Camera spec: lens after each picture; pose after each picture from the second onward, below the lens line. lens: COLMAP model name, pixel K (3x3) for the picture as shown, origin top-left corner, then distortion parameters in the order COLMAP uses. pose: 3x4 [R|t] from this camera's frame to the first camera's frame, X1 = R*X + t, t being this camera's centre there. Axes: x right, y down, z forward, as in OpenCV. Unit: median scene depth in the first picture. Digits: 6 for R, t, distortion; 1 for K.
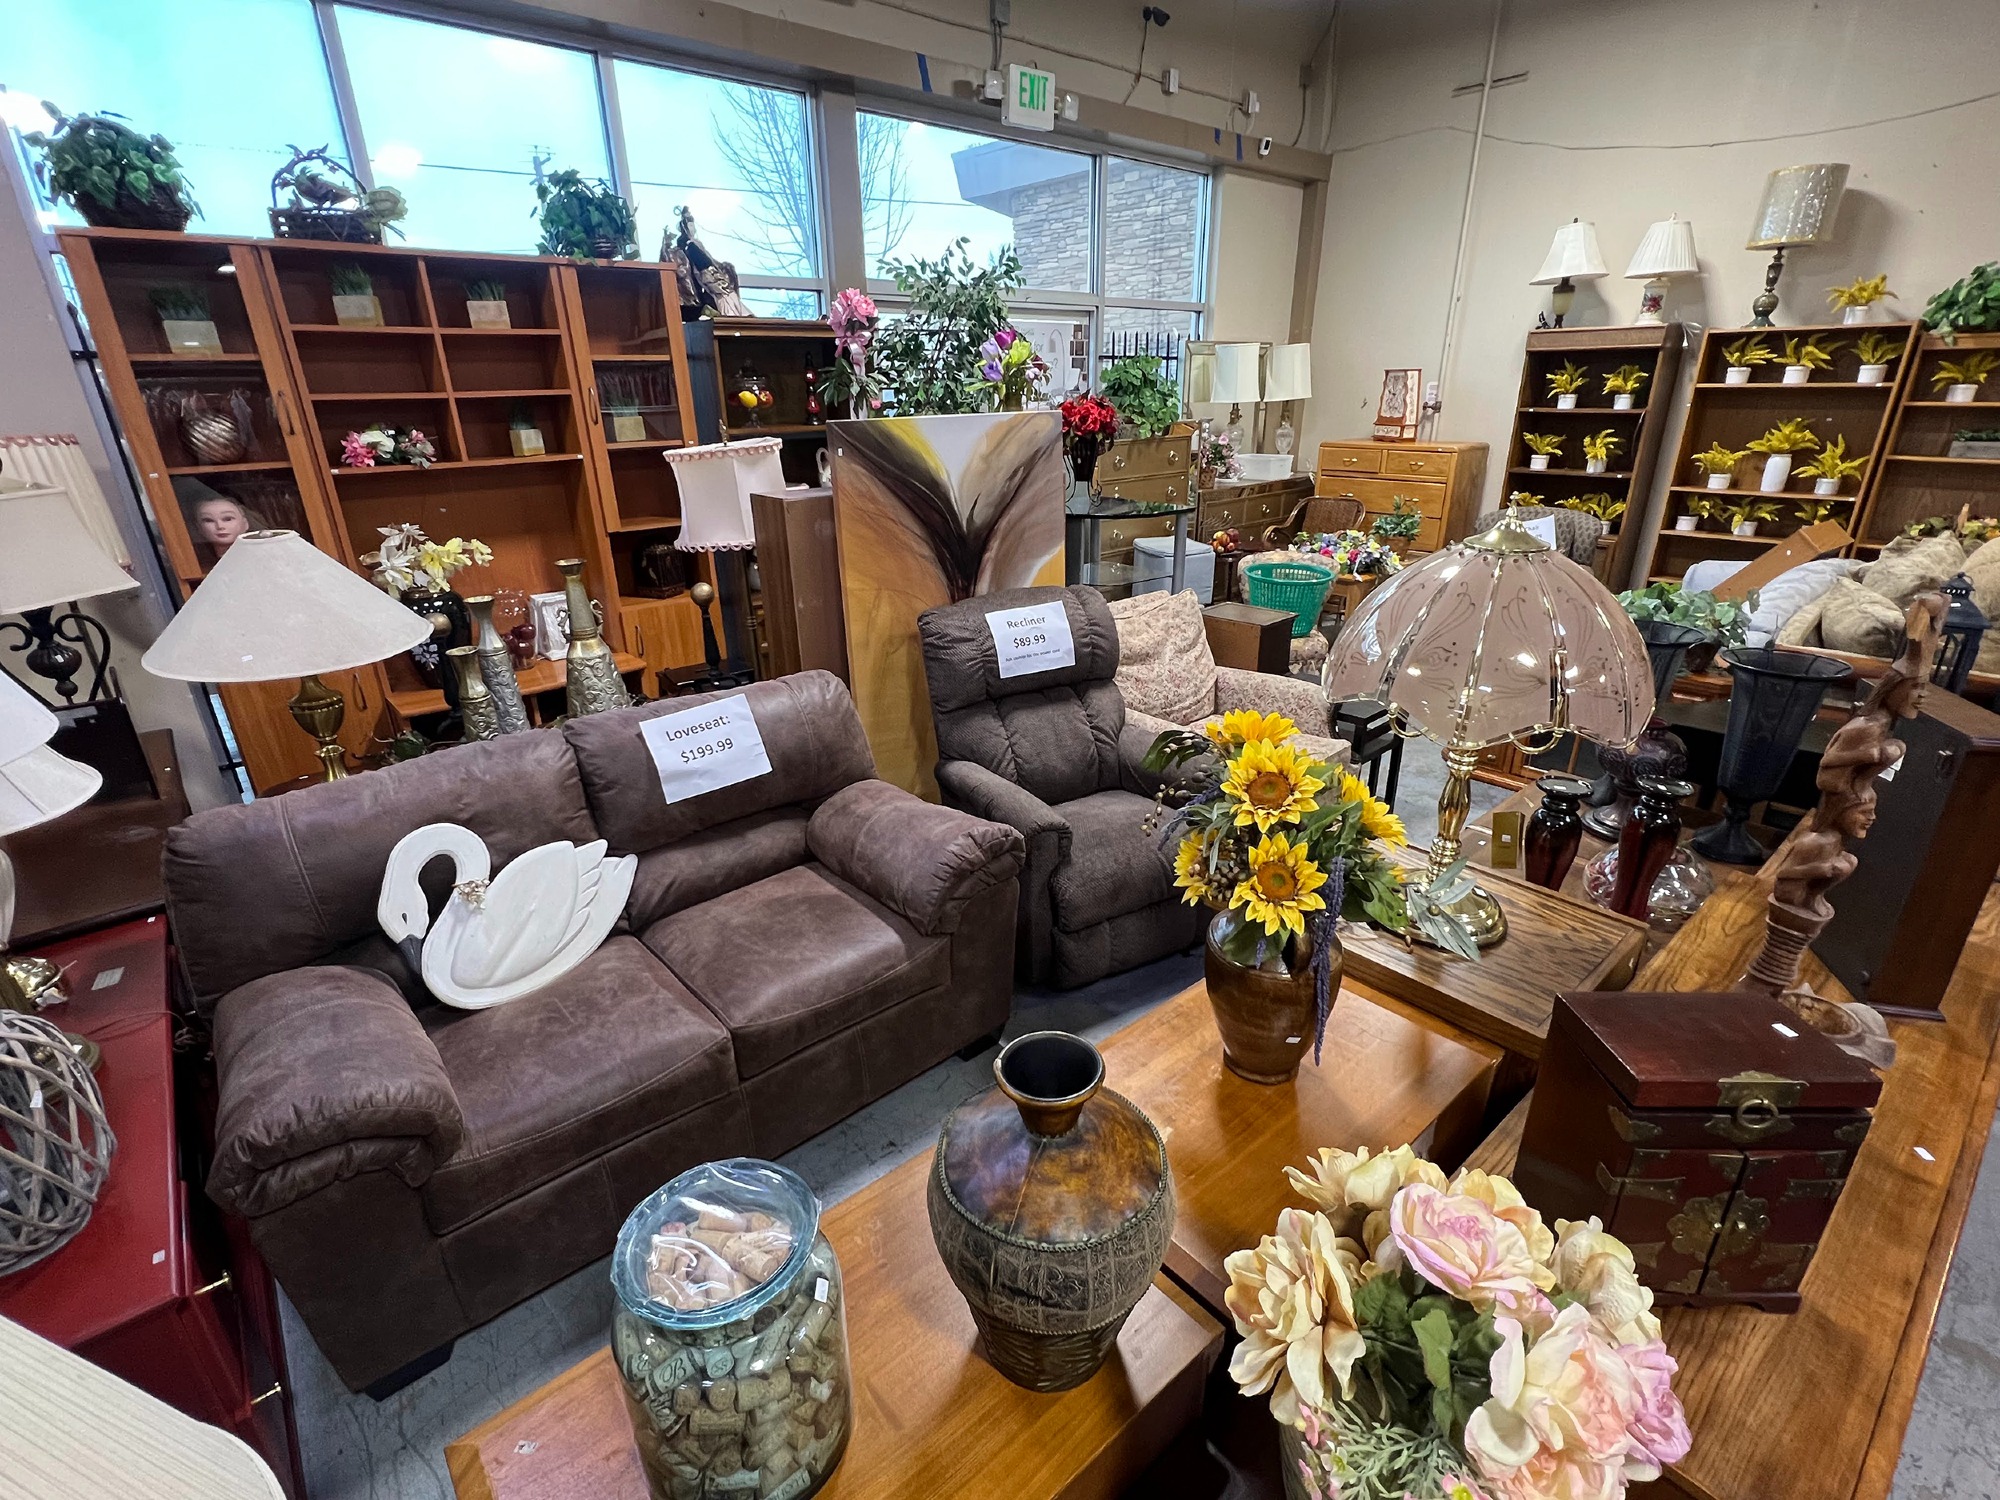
lens RADIAL K [[932.8, 0, 1000.2], [0, 932.8, 755.0], [0, 0, 1]] dist [0.002149, 0.000688]
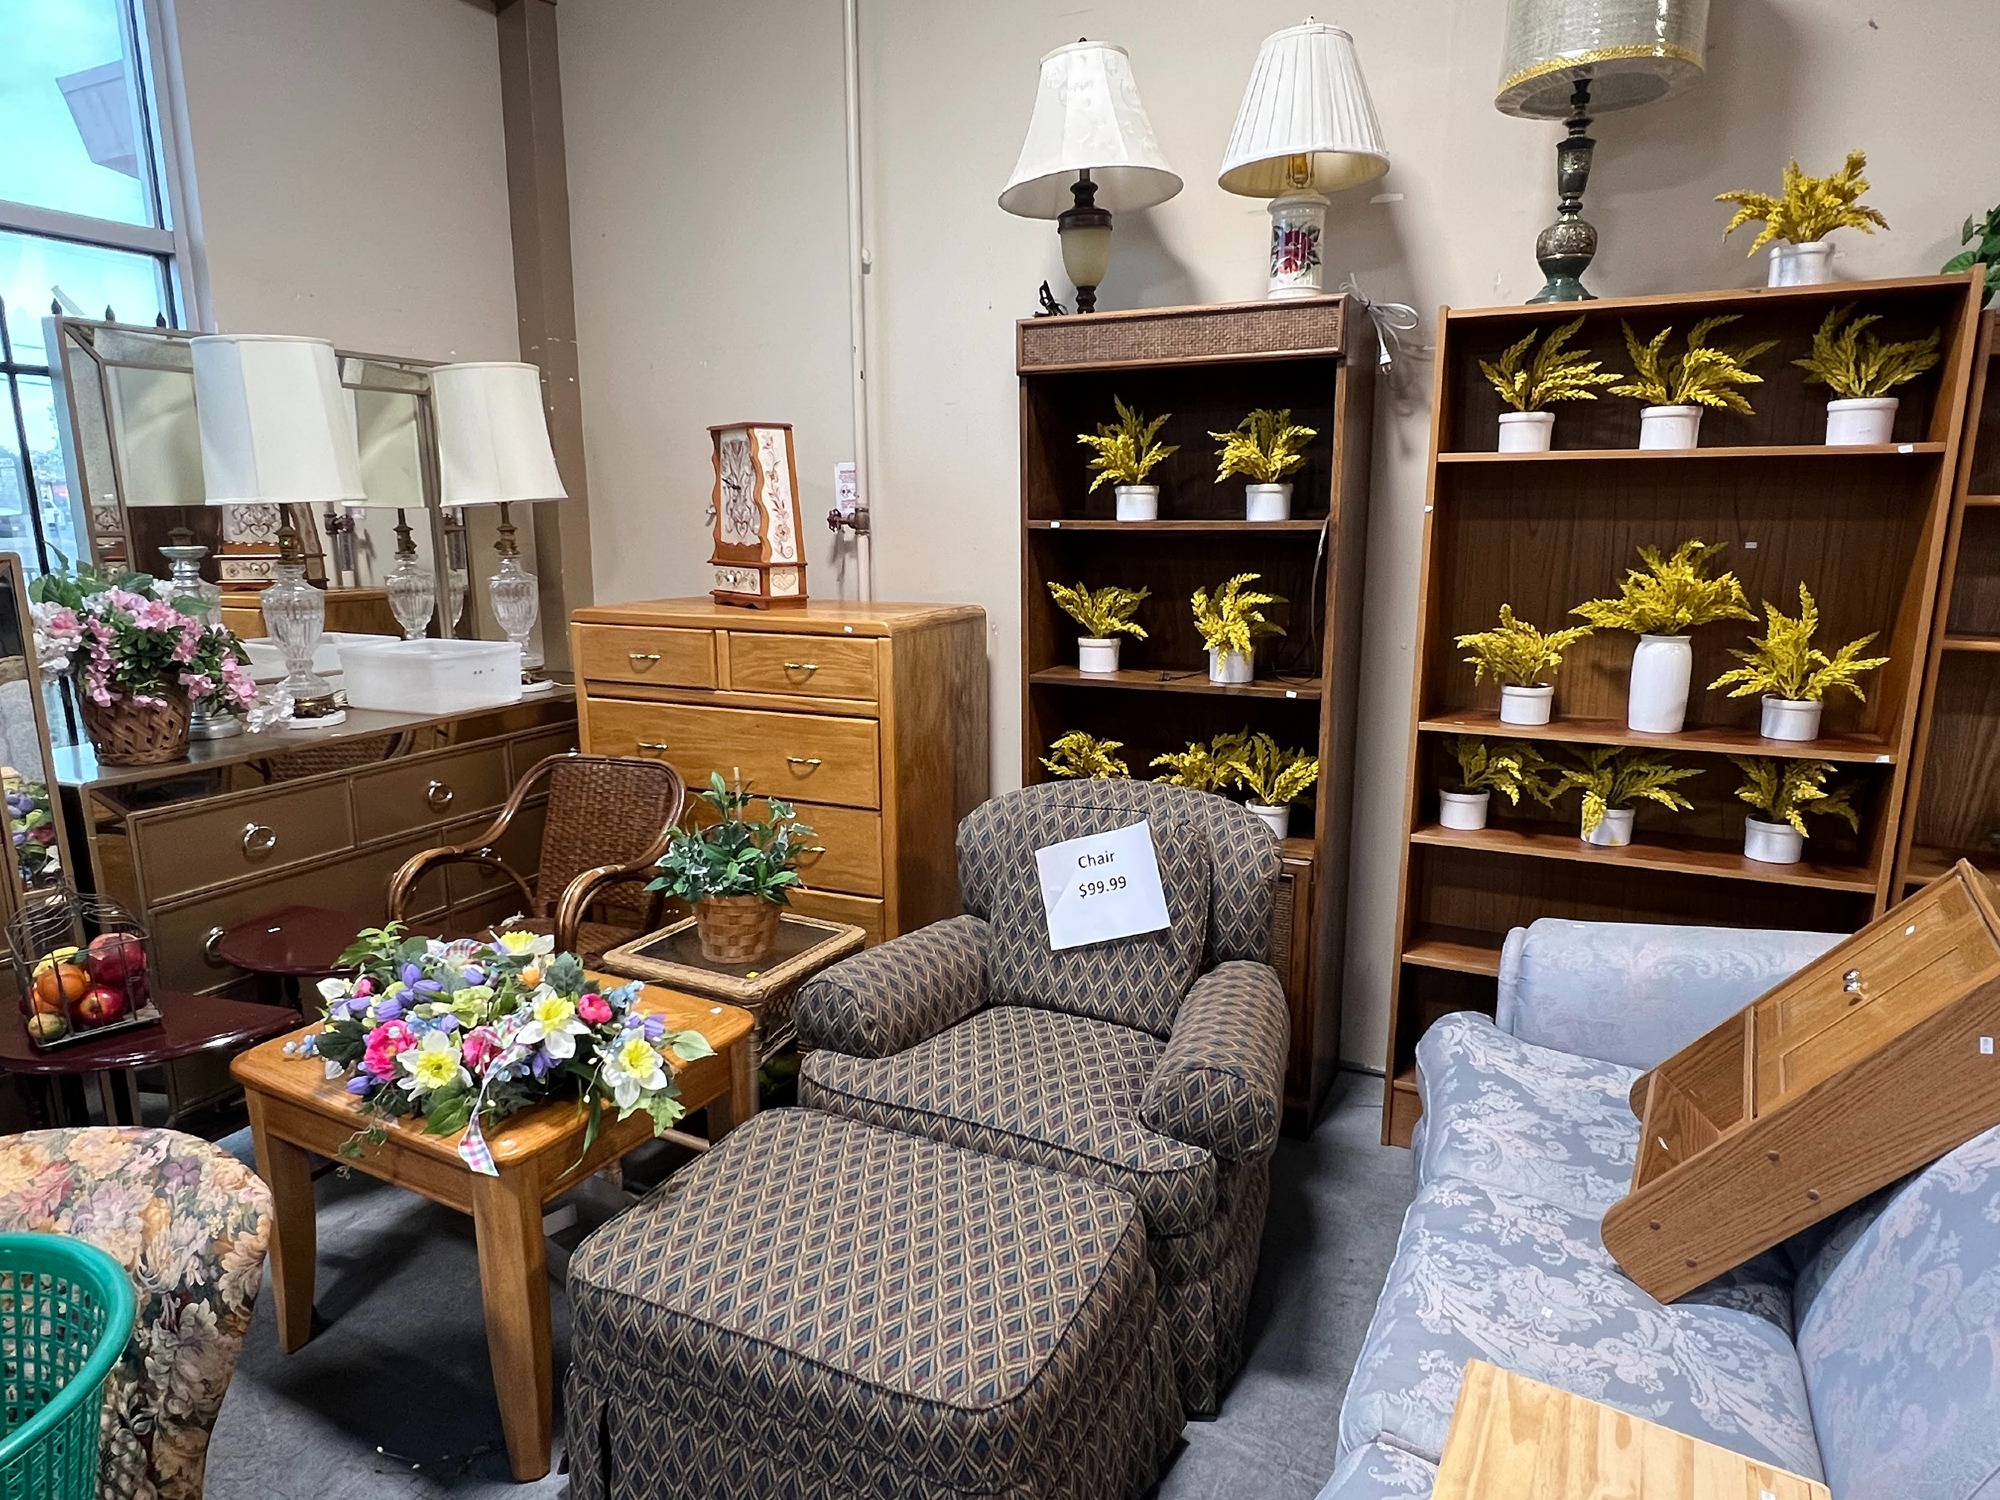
lens RADIAL K [[1167.0, 0, 1000.5], [0, 1167.0, 752.2], [0, 0, 1]] dist [-0.004745, -0.001025]
pose [[0.928811, -0.061453, 0.365423, 0.396626], [0.128132, 0.978584, -0.161110, -0.221846], [-0.347696, 0.196463, 0.916793, 0.637968]]
